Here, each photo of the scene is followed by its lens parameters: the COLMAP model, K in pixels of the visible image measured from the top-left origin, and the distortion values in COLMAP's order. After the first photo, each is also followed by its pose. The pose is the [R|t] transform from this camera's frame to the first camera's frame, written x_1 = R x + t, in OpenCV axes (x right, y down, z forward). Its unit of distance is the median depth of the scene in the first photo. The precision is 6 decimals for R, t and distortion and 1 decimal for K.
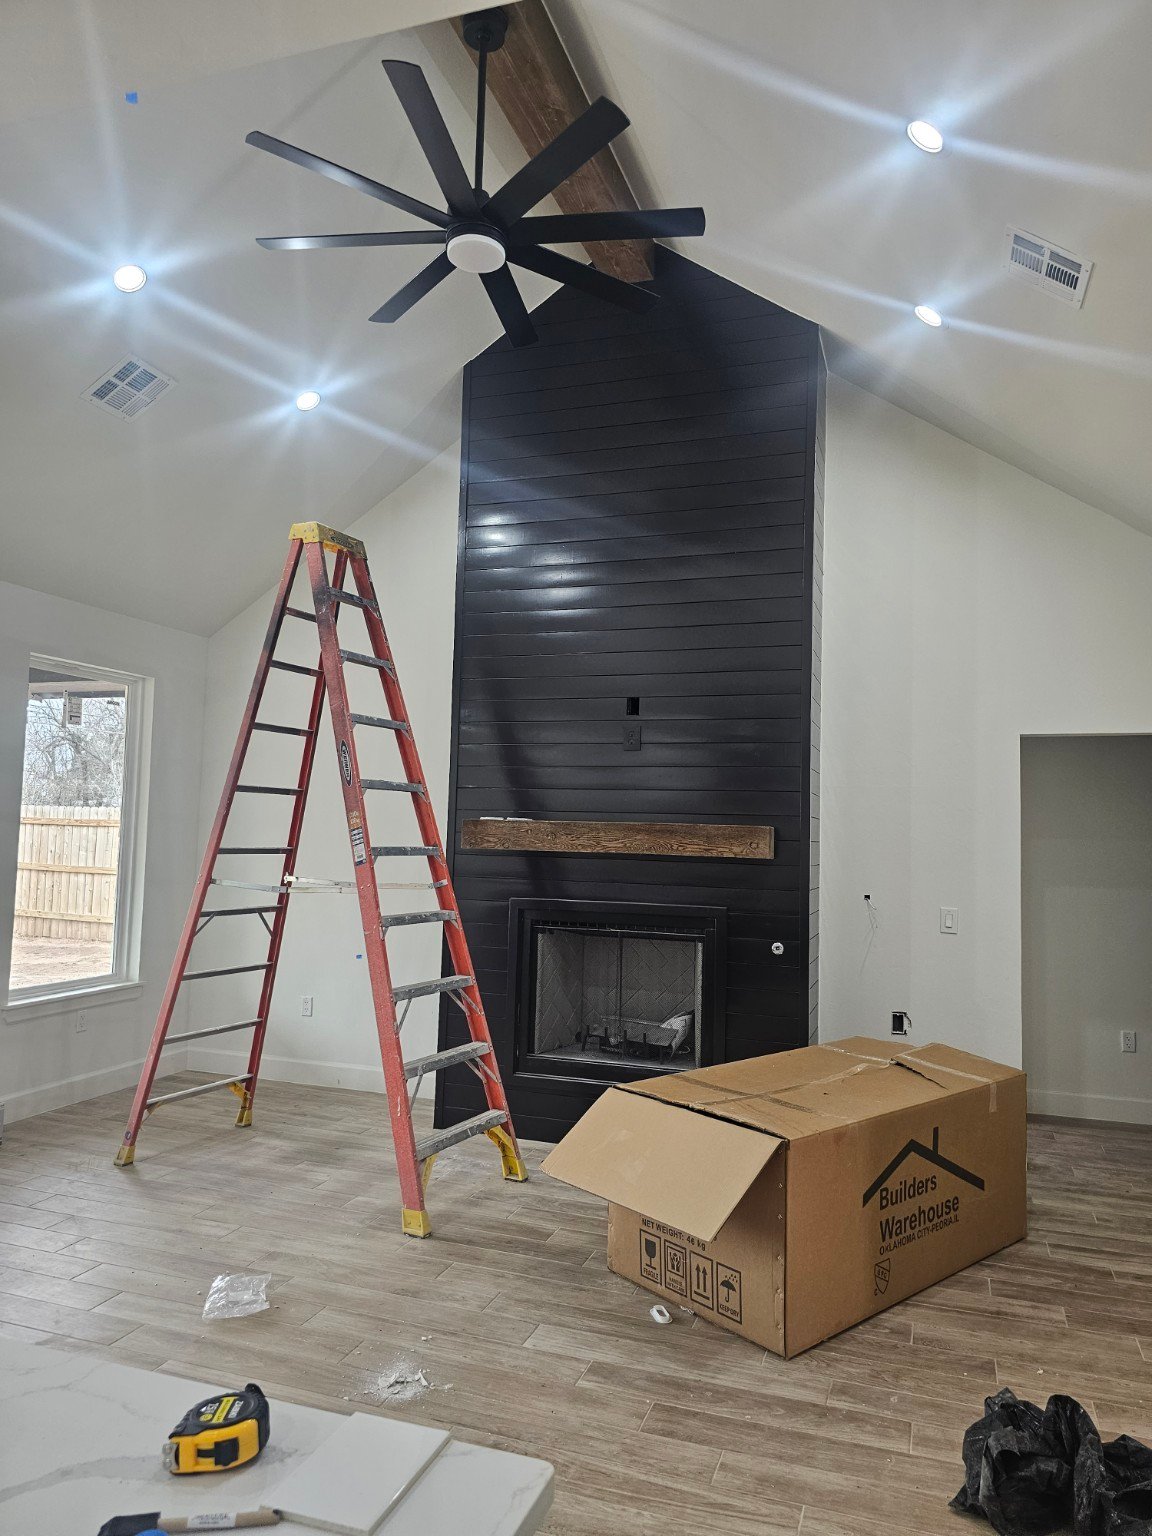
lens RADIAL K [[1008.5, 0, 600.4], [0, 1008.5, 762.0], [0, 0, 1]] dist [0.081587, -0.079558]
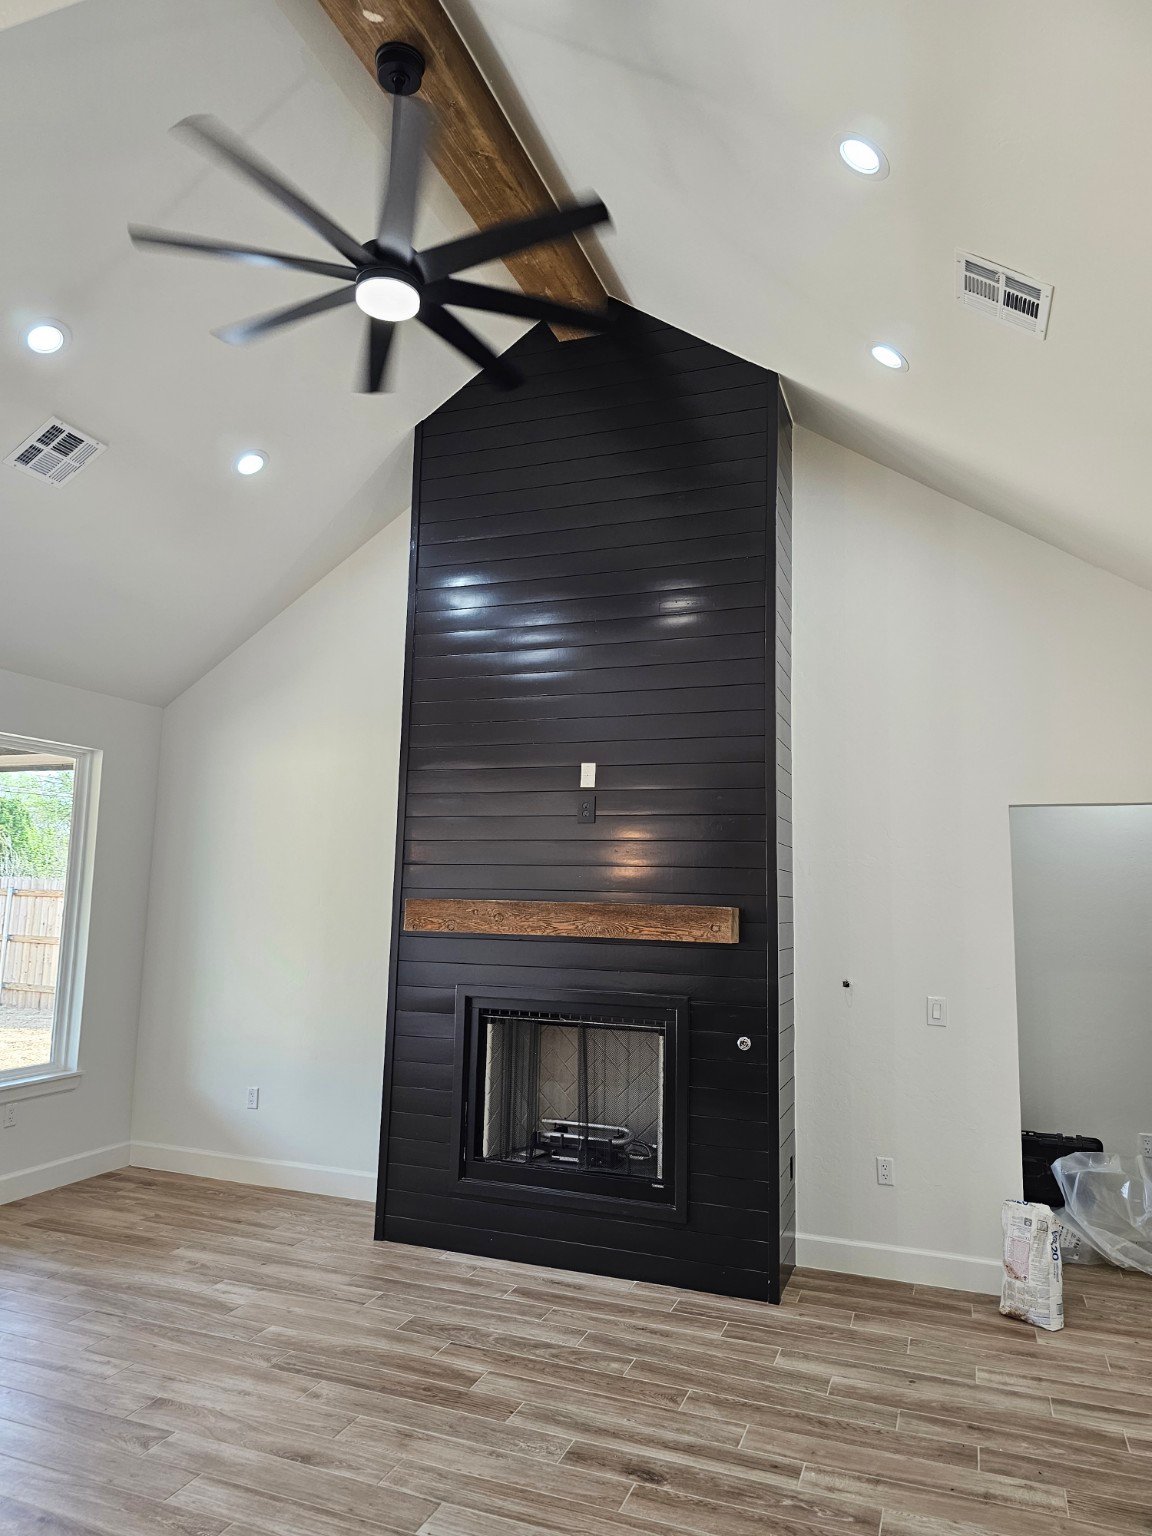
lens RADIAL K [[1014.0, 0, 576.4], [0, 1014.0, 761.1], [0, 0, 1]] dist [0.043681, -0.028297]
pose [[0.999064, -0.009618, -0.042177, 0.068183], [0.007001, 0.998066, -0.061773, -0.011820], [0.042689, 0.061420, 0.997199, 0.077718]]
